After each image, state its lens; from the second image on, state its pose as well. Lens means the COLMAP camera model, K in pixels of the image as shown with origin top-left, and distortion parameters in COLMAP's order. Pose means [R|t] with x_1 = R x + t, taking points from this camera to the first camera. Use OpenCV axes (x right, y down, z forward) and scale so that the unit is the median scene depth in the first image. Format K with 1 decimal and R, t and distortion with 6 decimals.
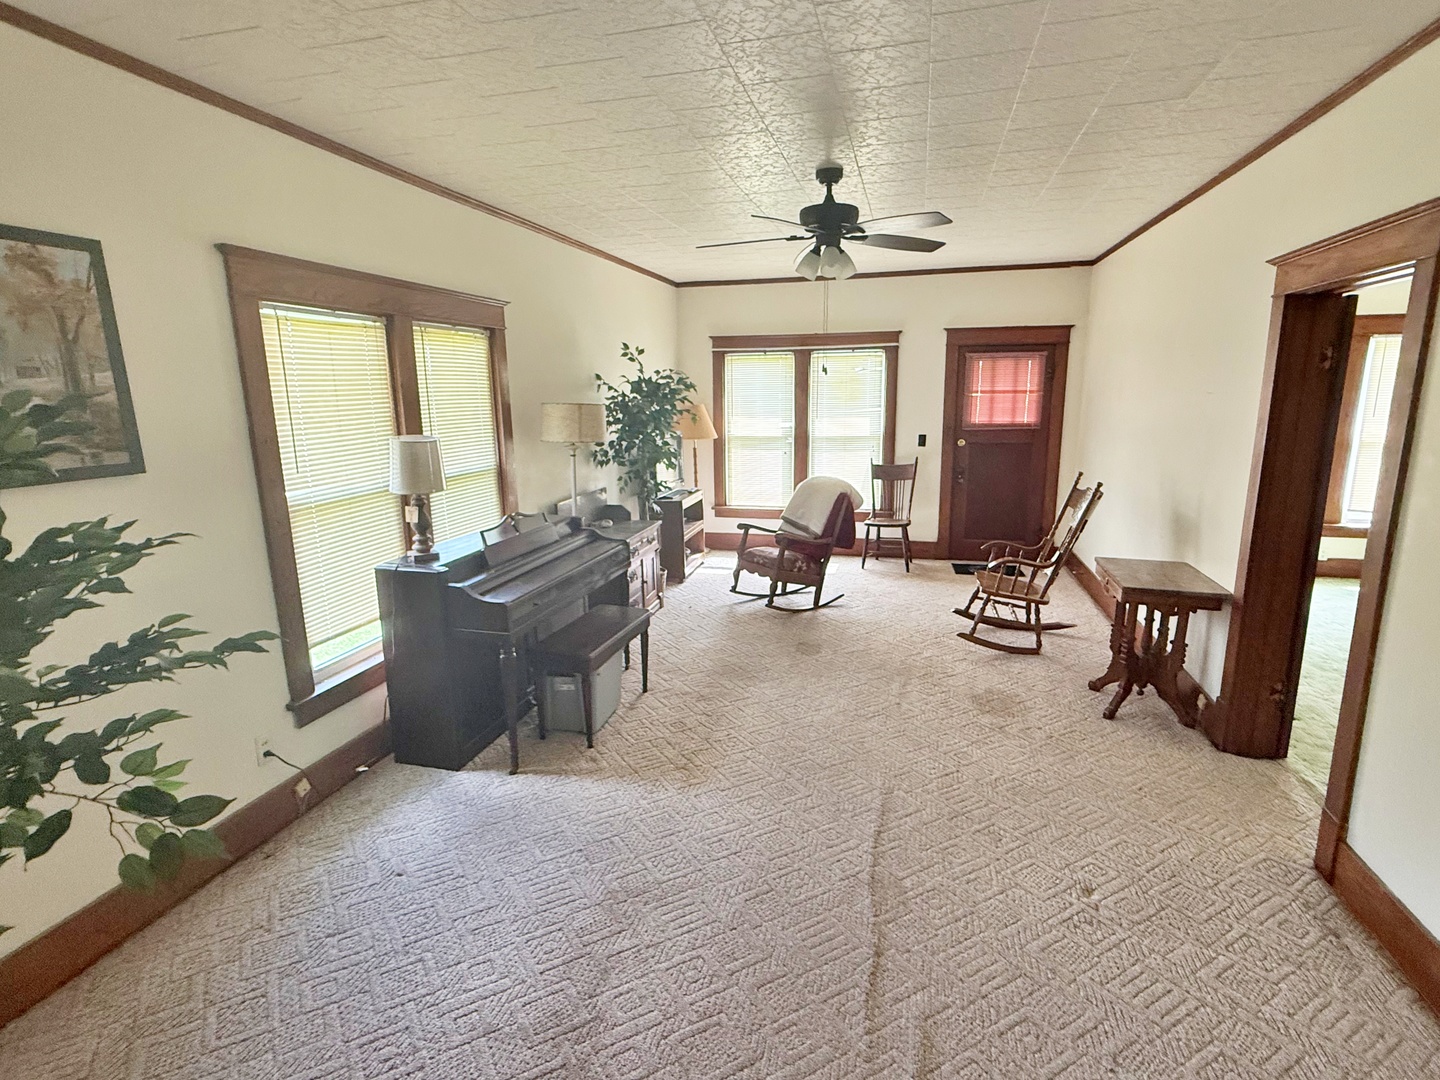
lens RADIAL K [[716.6, 0, 727.0], [0, 716.6, 543.9], [0, 0, 1]] dist [0.003519, 0.000070]
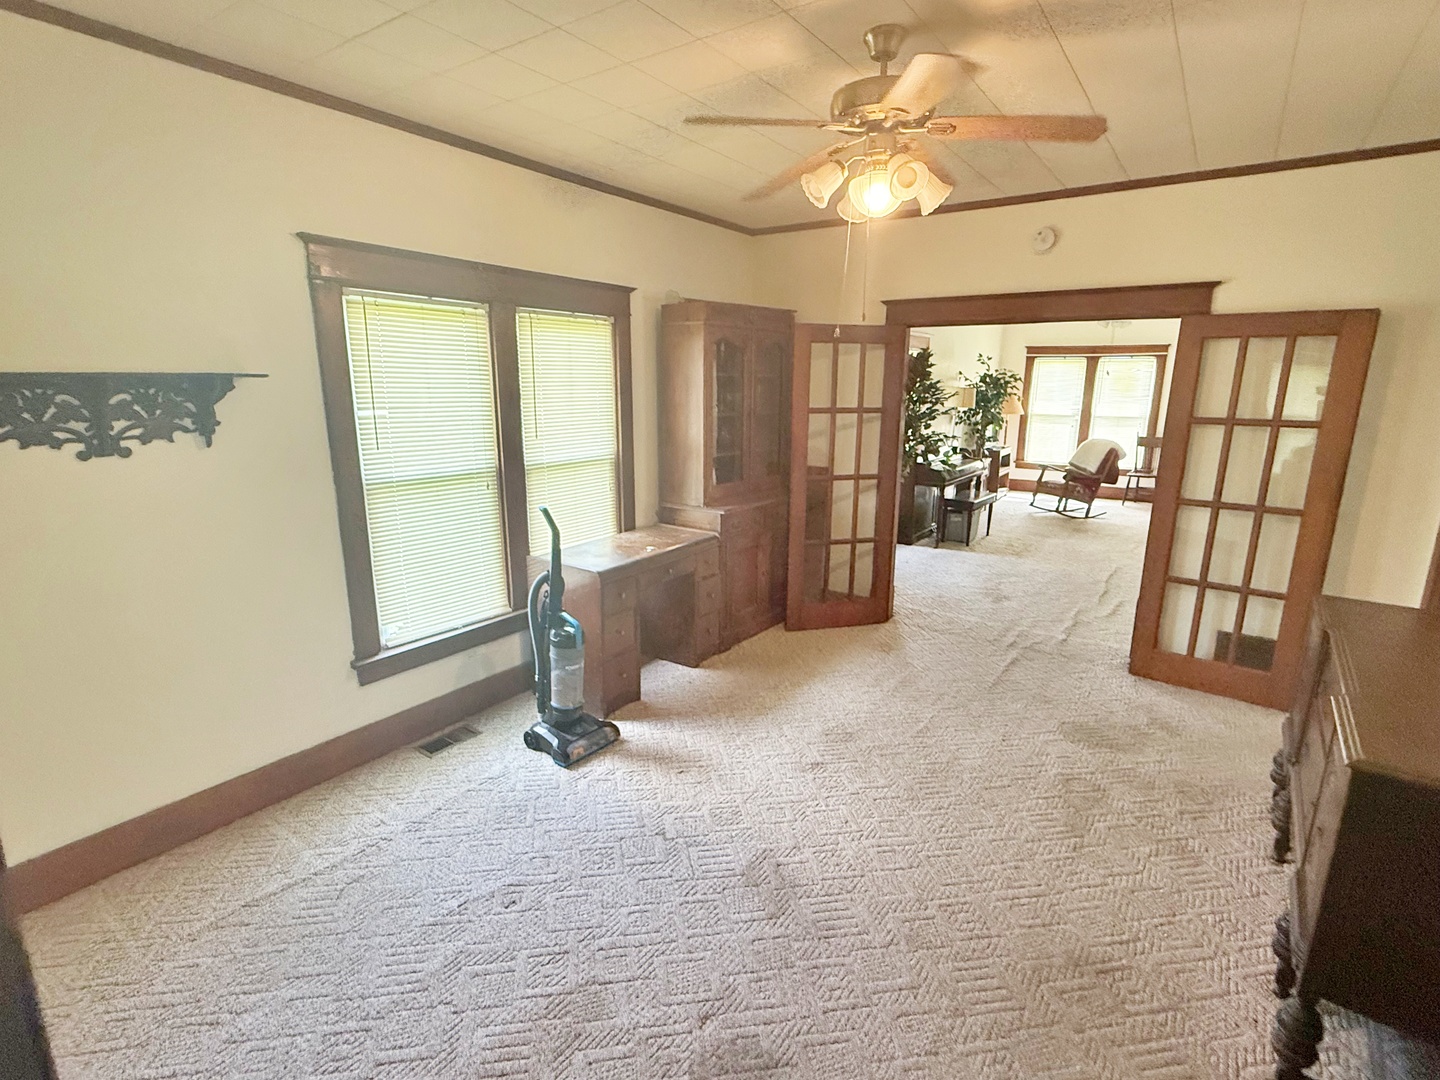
lens RADIAL K [[716.6, 0, 727.0], [0, 716.6, 543.9], [0, 0, 1]] dist [0.003519, 0.000070]
pose [[0.940495, 0.096476, -0.325824, -0.092788], [-0.092026, 0.995332, 0.029084, 0.153800], [0.327108, 0.002630, 0.944983, -0.701738]]
